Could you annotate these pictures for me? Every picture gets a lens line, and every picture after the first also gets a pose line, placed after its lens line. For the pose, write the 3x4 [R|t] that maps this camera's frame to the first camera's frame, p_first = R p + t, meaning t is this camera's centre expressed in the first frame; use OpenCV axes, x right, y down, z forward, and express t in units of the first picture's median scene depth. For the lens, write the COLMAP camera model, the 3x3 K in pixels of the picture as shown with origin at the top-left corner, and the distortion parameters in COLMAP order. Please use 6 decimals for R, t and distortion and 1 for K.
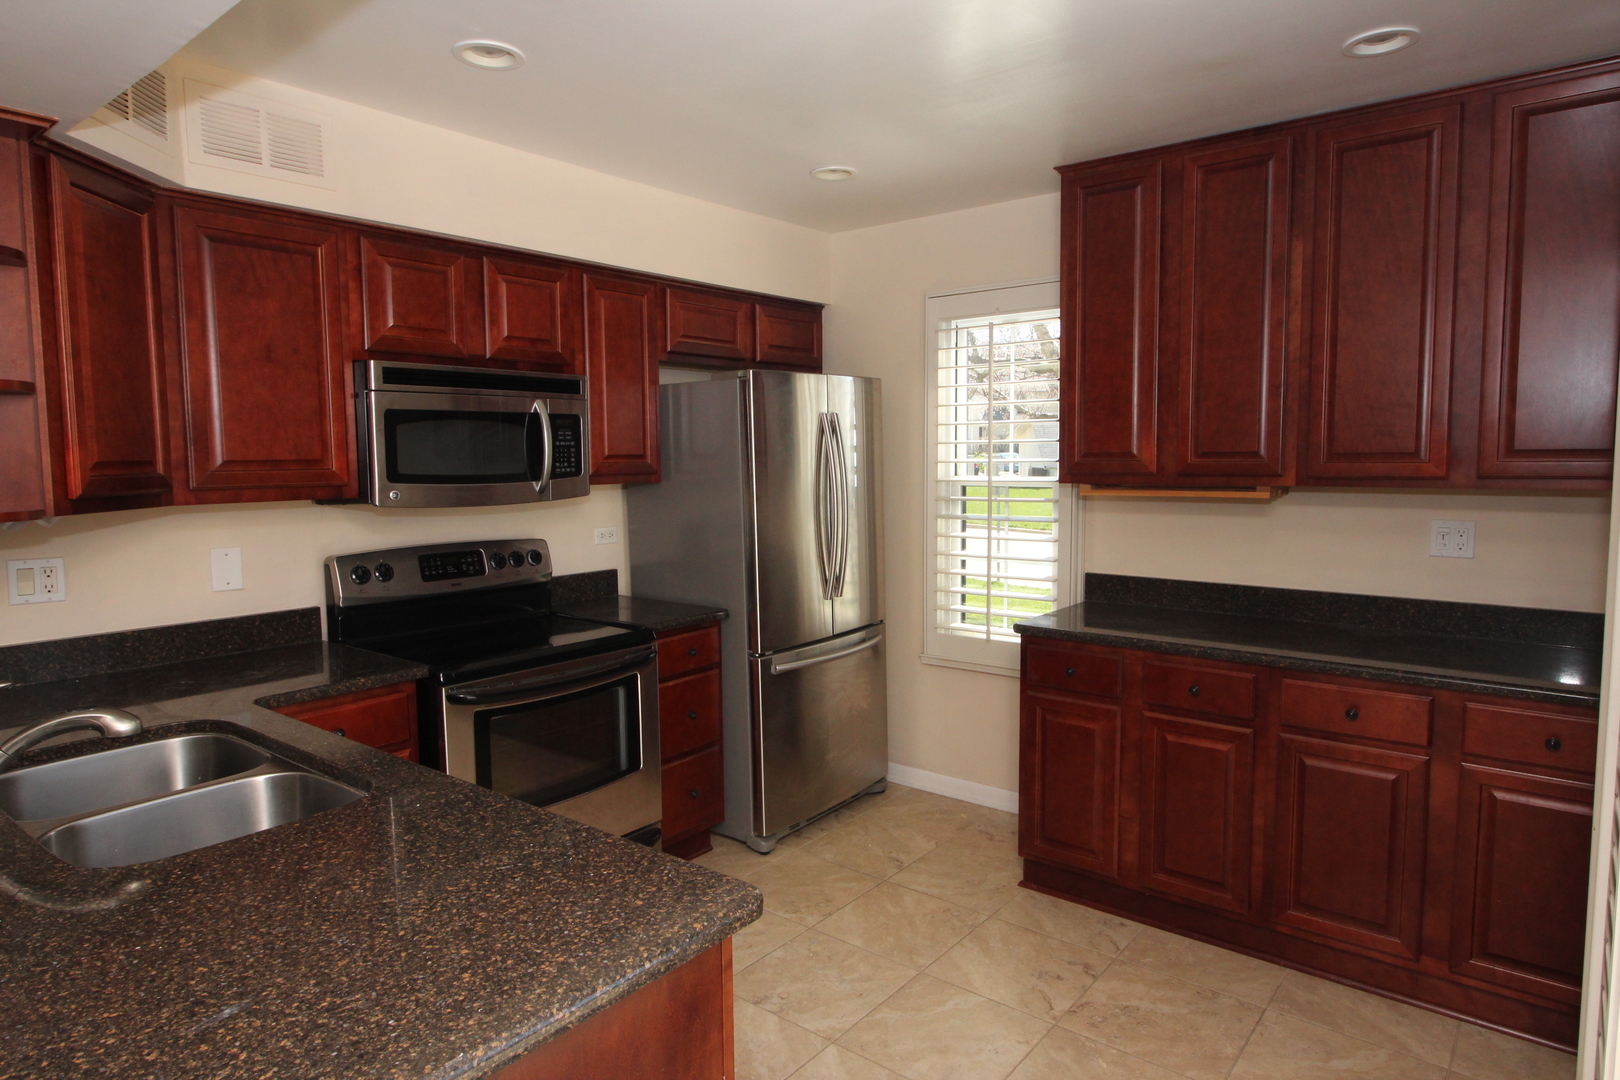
lens RADIAL K [[1006.1, 0, 810.0], [0, 1006.1, 540.0], [0, 0, 1]] dist [-0.004688, -0.001843]
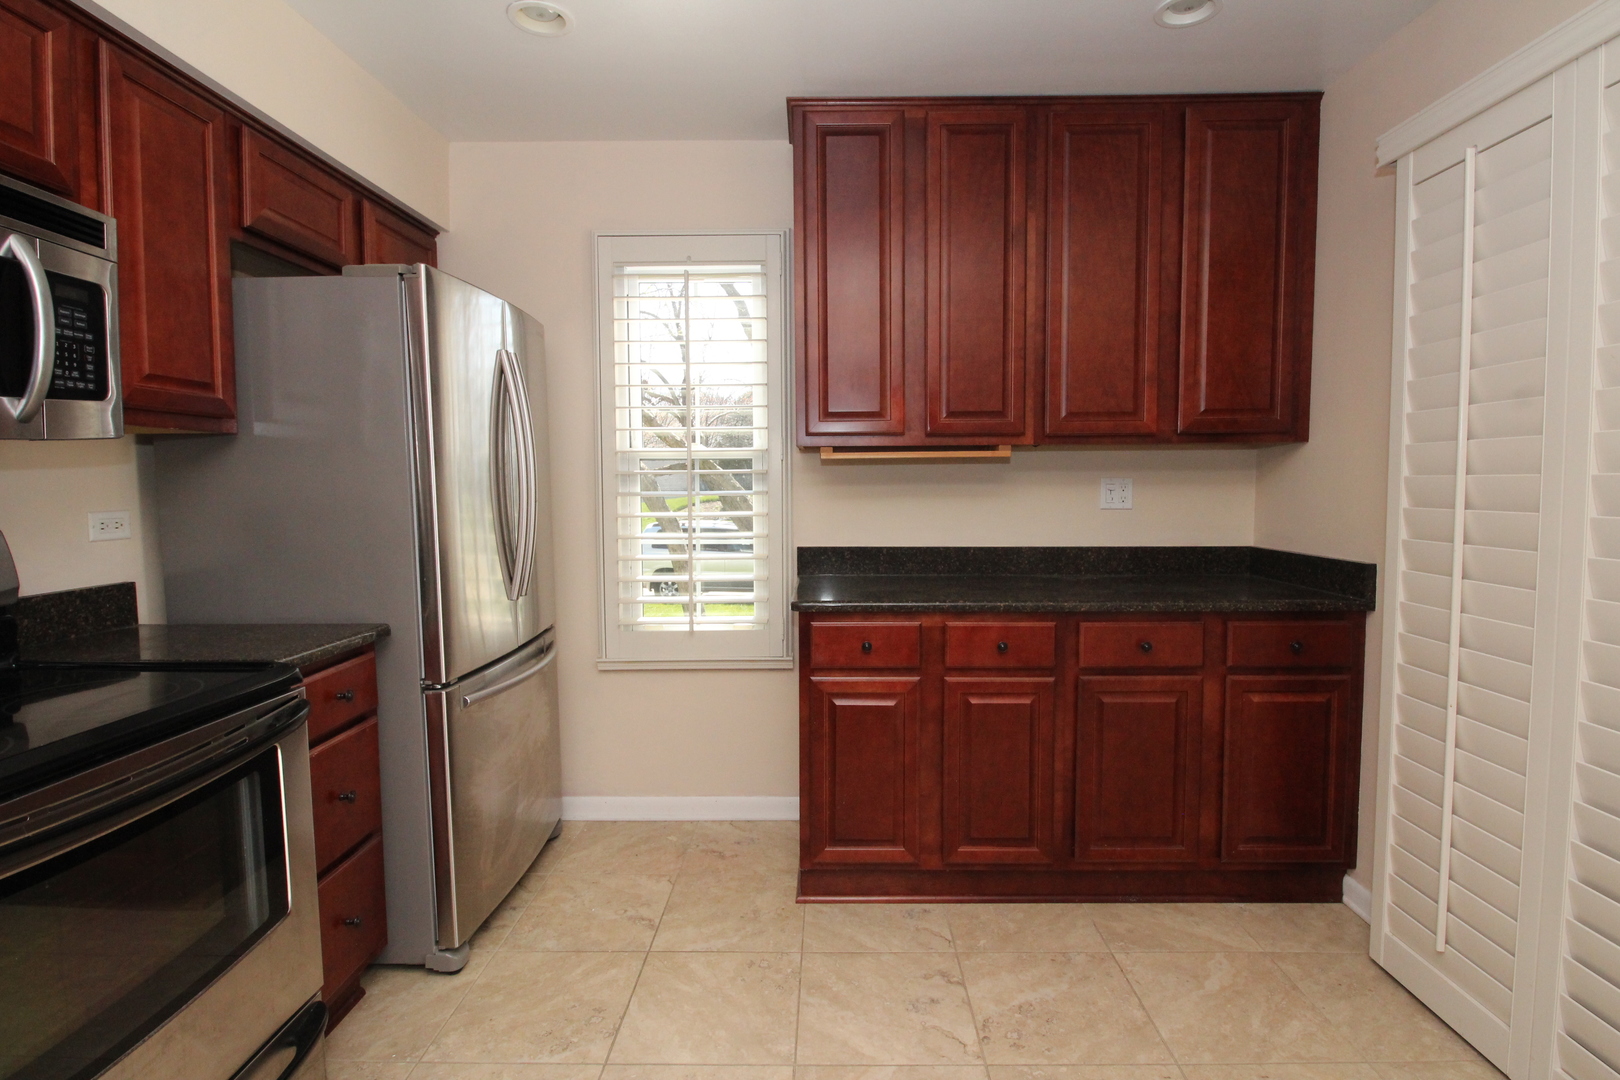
lens RADIAL K [[800.6, 0, 810.0], [0, 800.6, 540.0], [0, 0, 1]] dist [0.003854, -0.018372]
pose [[0.771484, -0.036841, 0.635181, -0.212899], [0.058436, 0.998205, -0.013079, 0.039438], [-0.633559, 0.047208, 0.772253, 0.442138]]
